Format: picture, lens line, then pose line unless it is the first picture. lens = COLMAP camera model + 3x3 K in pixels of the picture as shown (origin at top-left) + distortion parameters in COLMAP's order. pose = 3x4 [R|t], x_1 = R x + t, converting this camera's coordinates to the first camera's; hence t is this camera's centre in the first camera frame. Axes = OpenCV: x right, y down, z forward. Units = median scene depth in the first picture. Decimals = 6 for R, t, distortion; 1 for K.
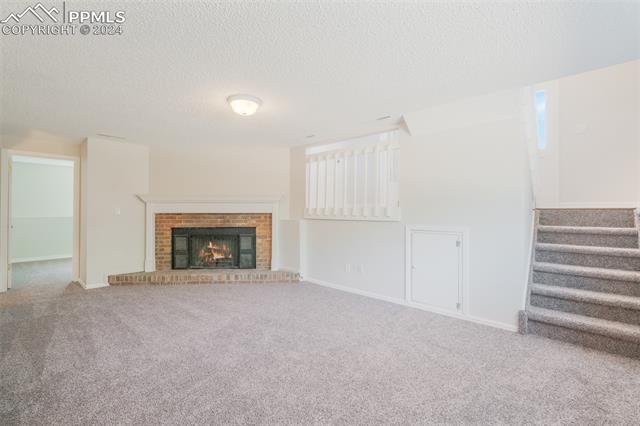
lens RADIAL K [[279.5, 0, 319.7], [0, 279.5, 208.7], [0, 0, 1]] dist [-0.002374, 0.000047]
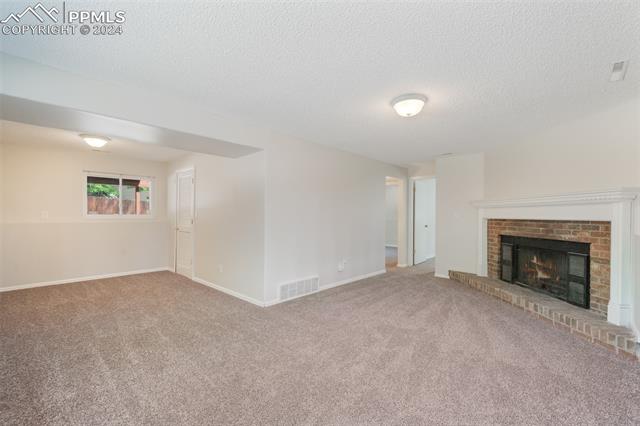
lens RADIAL K [[279.5, 0, 321.8], [0, 279.5, 215.4], [0, 0, 1]] dist [-0.002374, 0.000047]
pose [[-0.003078, 0.001880, -0.999993, 0.397734], [-0.001735, 0.999997, 0.001886, 0.003743], [0.999994, 0.001741, -0.003075, 0.411077]]
